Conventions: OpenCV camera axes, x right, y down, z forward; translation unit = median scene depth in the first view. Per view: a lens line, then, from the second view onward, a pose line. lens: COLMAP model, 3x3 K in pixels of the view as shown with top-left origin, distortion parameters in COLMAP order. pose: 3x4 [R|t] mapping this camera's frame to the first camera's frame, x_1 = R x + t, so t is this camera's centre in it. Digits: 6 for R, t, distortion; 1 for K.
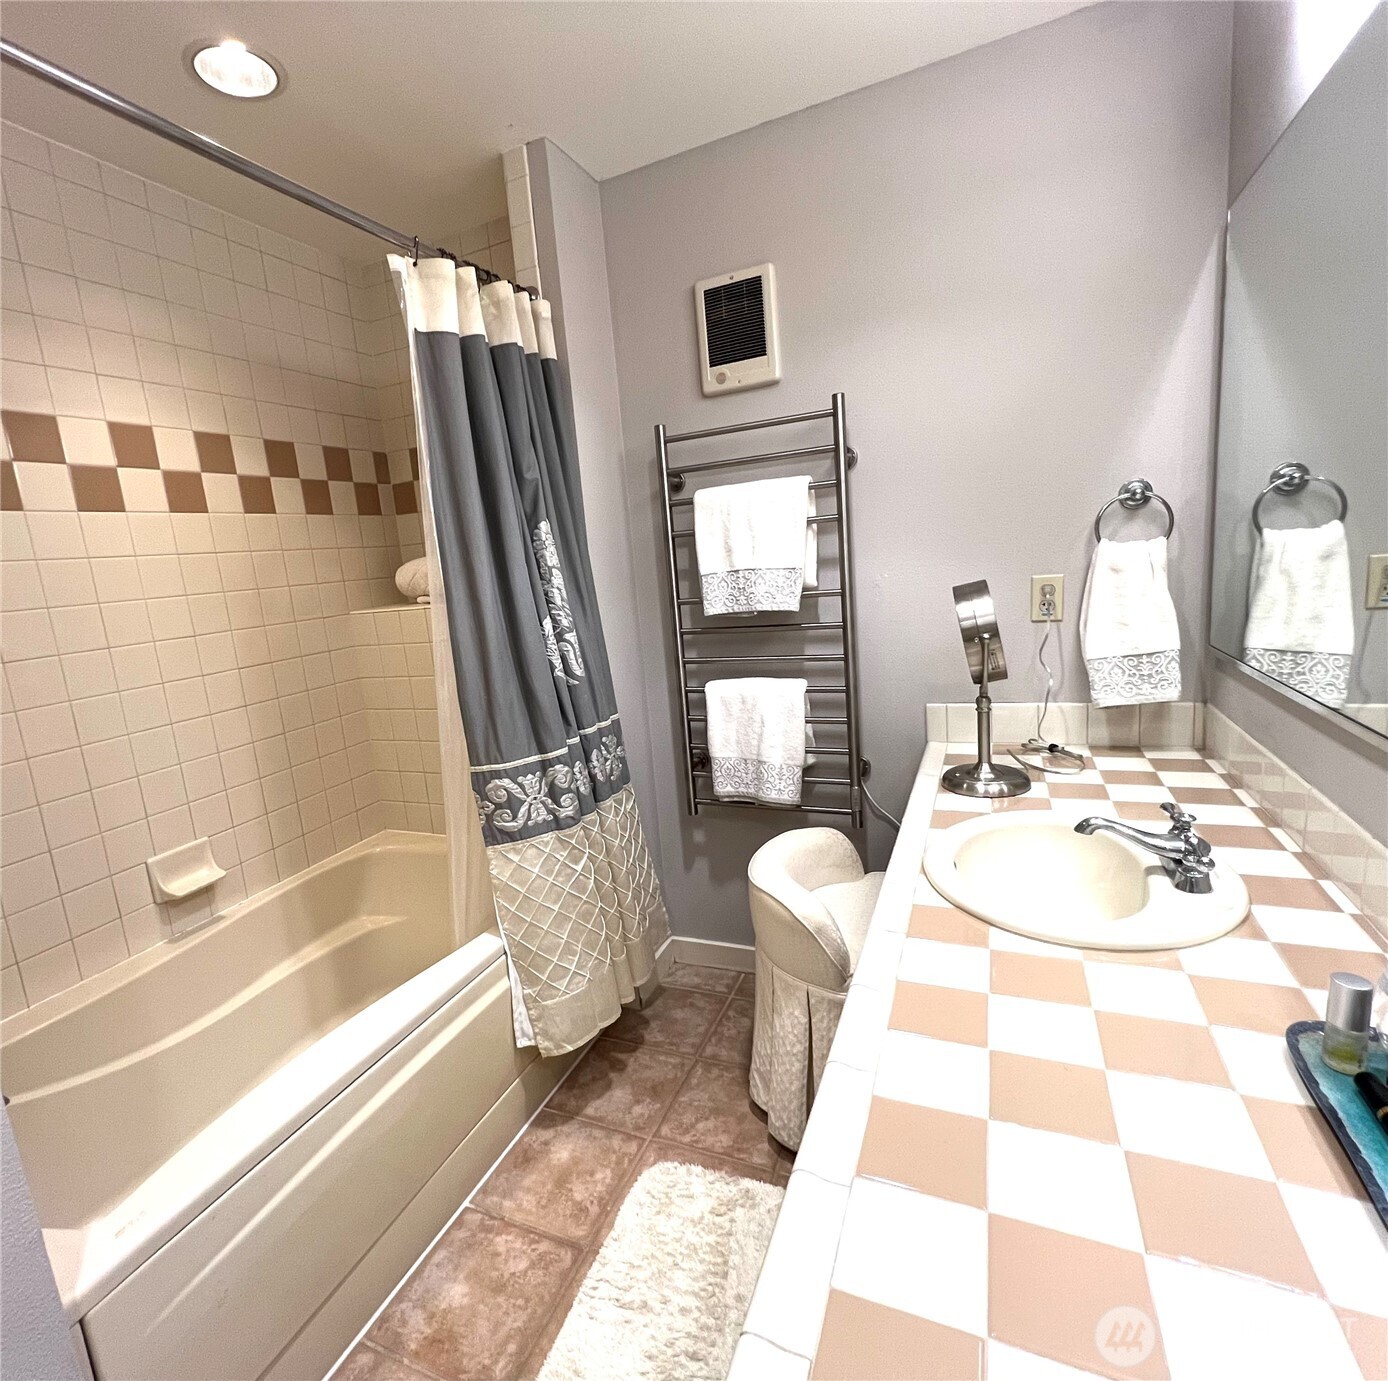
lens RADIAL K [[709.3, 0, 690.8], [0, 709.3, 682.4], [0, 0, 1]] dist [-0.009867, -0.000568]
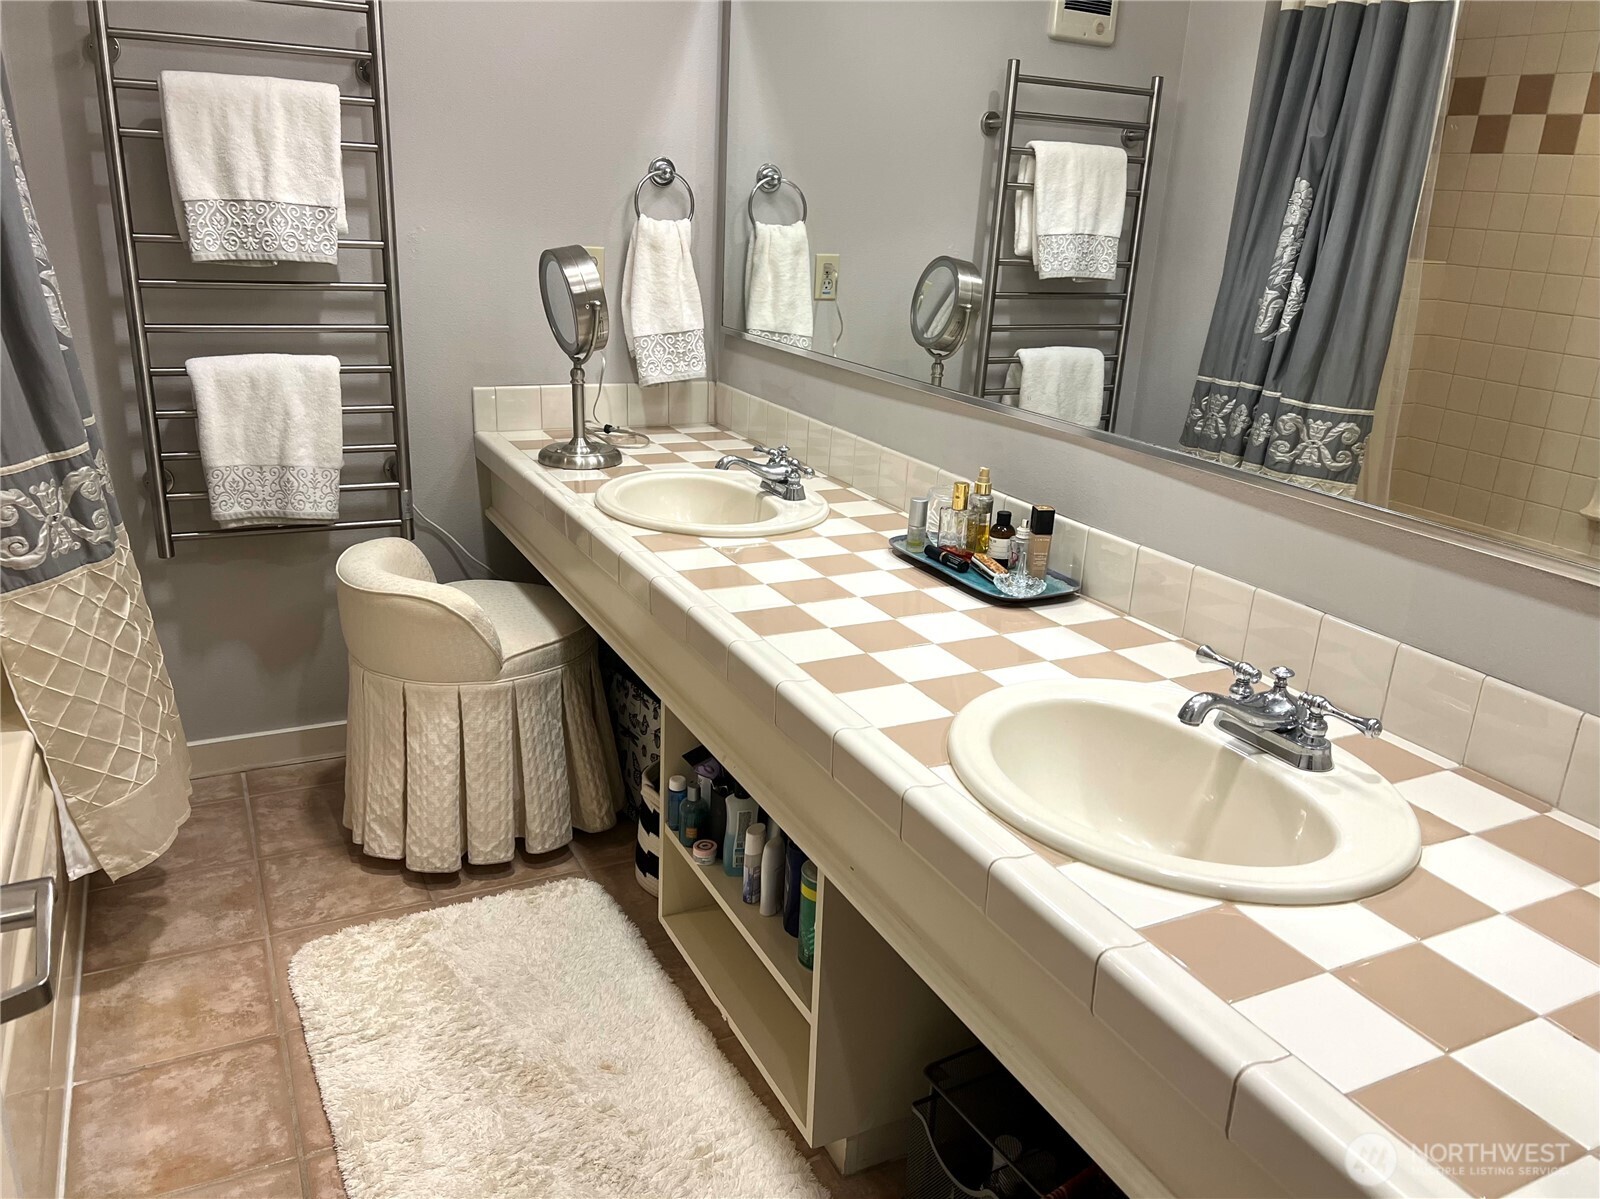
lens RADIAL K [[1228.2, 0, 798.2], [0, 1228.2, 604.9], [0, 0, 1]] dist [-0.010590, -0.009375]
pose [[0.613019, -0.132969, 0.778798, -0.703702], [0.028191, 0.988789, 0.146632, 0.095309], [-0.789565, -0.067933, 0.609895, -0.272029]]
